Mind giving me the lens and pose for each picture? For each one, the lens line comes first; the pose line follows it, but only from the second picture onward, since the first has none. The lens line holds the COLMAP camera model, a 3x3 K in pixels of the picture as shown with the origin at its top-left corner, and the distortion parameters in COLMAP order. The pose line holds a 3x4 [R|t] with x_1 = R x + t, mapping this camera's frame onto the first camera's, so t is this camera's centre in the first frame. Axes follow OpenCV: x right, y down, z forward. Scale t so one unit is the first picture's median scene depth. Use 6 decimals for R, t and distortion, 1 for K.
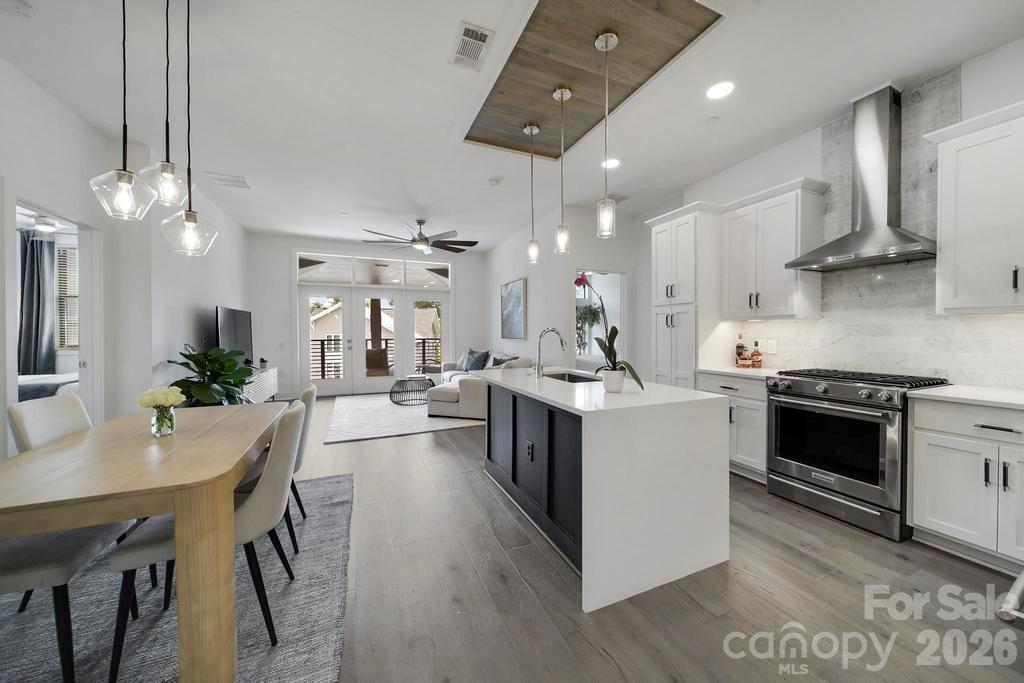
lens RADIAL K [[361.3, 0, 512.4], [0, 361.3, 334.3], [0, 0, 1]] dist [-0.001204, -0.000444]
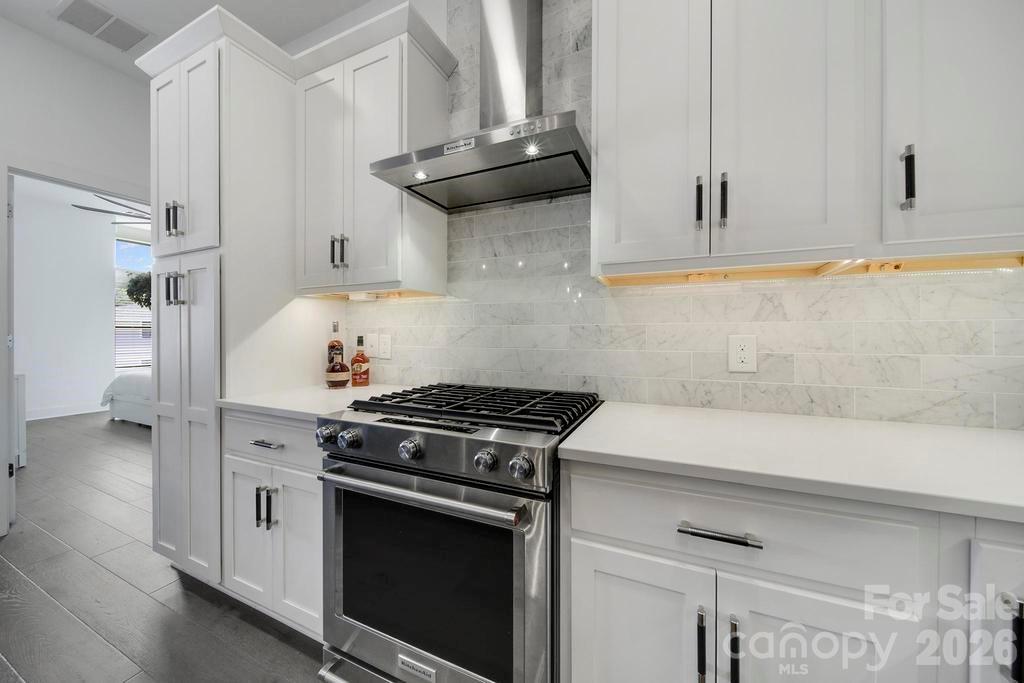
lens RADIAL K [[361.3, 0, 512.4], [0, 361.3, 334.3], [0, 0, 1]] dist [-0.001204, -0.000444]
pose [[0.729362, 0.000026, 0.684128, 0.563503], [0.004046, 0.999982, -0.004351, 0.023830], [-0.684116, 0.005941, 0.729349, 0.534910]]
